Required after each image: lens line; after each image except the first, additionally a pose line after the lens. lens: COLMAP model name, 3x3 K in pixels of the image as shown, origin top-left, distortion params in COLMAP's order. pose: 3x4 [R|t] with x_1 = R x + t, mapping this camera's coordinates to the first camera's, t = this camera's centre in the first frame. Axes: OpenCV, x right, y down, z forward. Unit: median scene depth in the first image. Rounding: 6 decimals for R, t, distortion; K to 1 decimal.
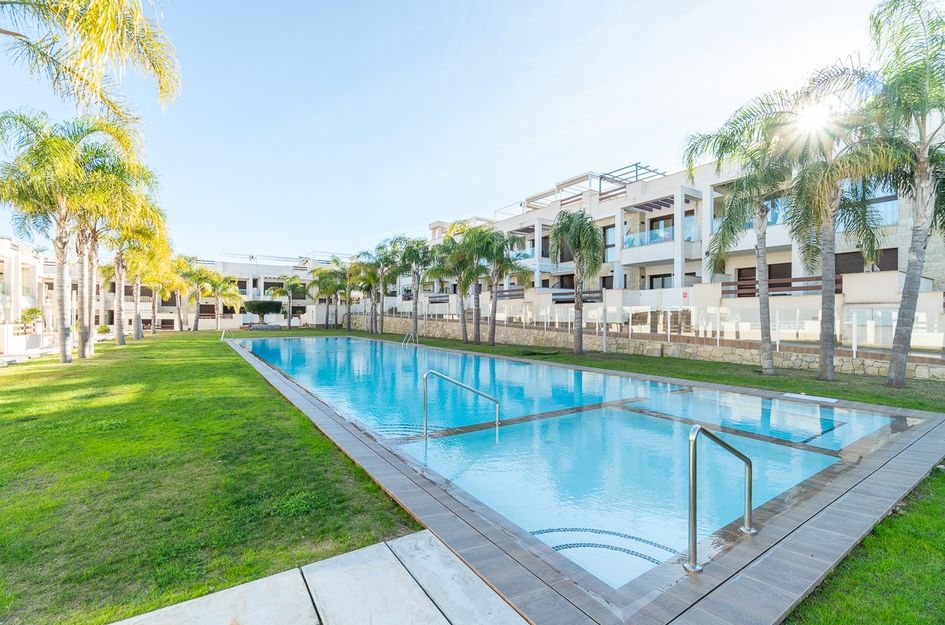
lens RADIAL K [[412.3, 0, 459.4], [0, 412.3, 314.9], [0, 0, 1]] dist [-0.000591, 0.000478]
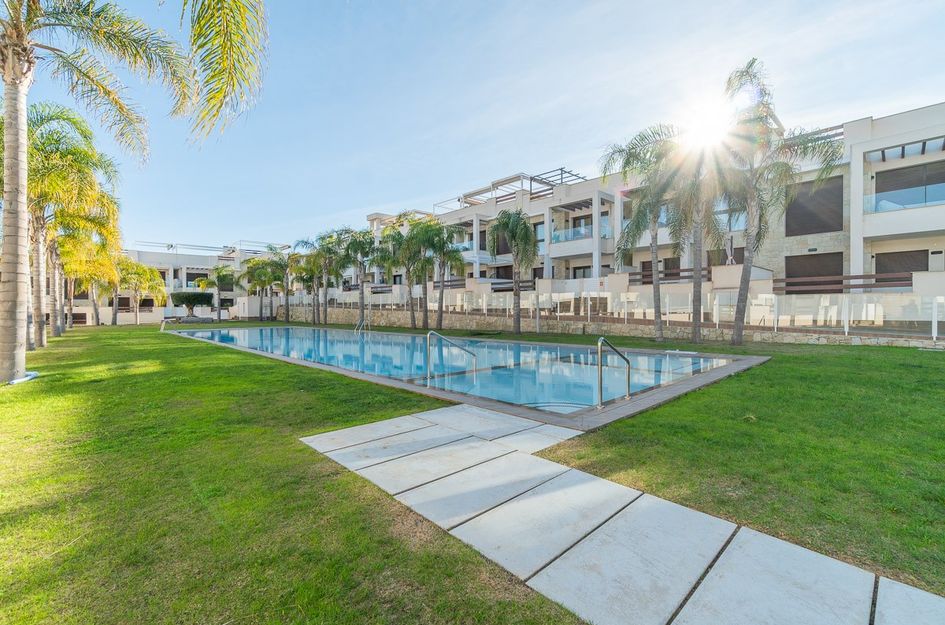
lens RADIAL K [[411.7, 0, 468.7], [0, 411.7, 317.2], [0, 0, 1]] dist [-0.000850, 0.000014]
pose [[0.982592, -0.017699, 0.184932, -0.038289], [0.013025, 0.999565, 0.026457, 0.009379], [-0.185320, -0.023588, 0.982395, -0.075003]]
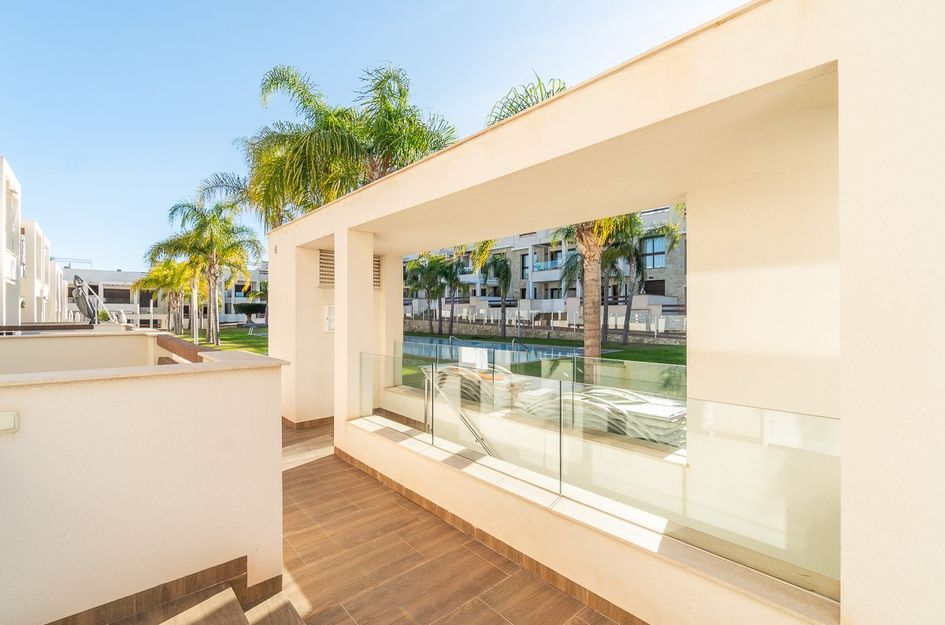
lens RADIAL K [[412.3, 0, 459.4], [0, 412.3, 314.9], [0, 0, 1]] dist [-0.000591, 0.000478]
pose [[0.988951, -0.005688, 0.148133, -0.096792], [0.004795, 0.999968, 0.006382, -0.009697], [-0.148165, -0.005601, 0.988947, -0.447470]]
